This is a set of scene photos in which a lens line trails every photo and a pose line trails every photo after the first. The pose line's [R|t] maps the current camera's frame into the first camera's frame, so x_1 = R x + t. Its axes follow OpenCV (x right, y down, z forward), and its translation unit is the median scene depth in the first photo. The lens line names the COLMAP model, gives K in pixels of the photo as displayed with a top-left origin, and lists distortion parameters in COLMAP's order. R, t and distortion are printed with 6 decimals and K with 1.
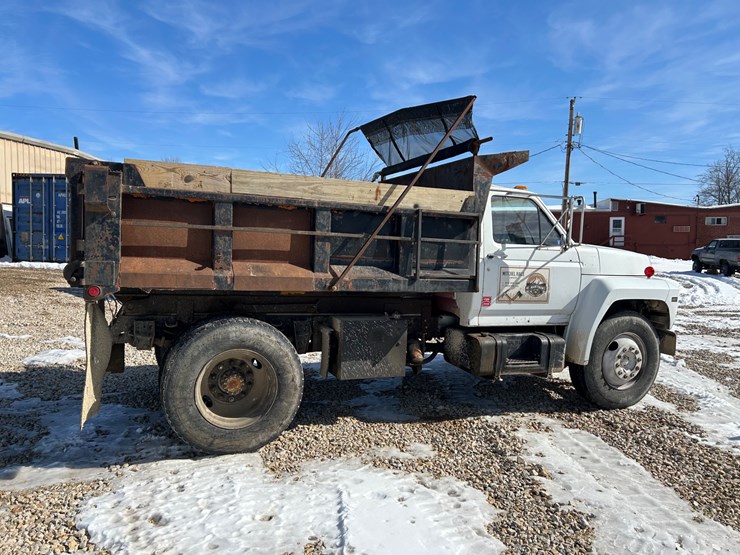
lens RADIAL K [[553.4, 0, 376.6], [0, 553.4, 279.2], [0, 0, 1]] dist [0.061047, -0.059718]
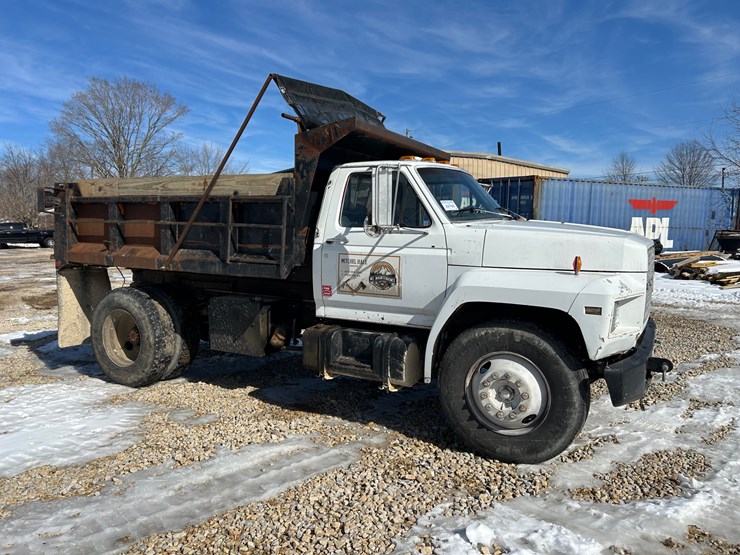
lens RADIAL K [[557.0, 0, 371.3], [0, 557.0, 271.3], [0, 0, 1]] dist [0.063681, -0.069511]
pose [[0.622194, 0.033348, -0.782152, 1.040230], [-0.034625, 0.999287, 0.015062, -0.008835], [0.782097, 0.017711, 0.622905, 0.525785]]
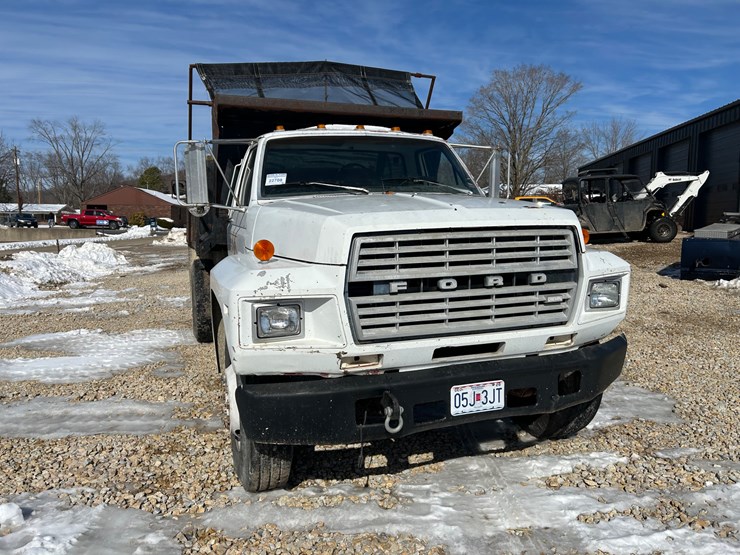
lens RADIAL K [[560.1, 0, 361.2], [0, 560.1, 265.0], [0, 0, 1]] dist [0.062074, -0.066858]
pose [[-0.076665, 0.065997, -0.994870, 1.202508], [-0.052730, 0.996142, 0.070145, -0.048970], [0.995662, 0.057837, -0.072889, 1.388211]]
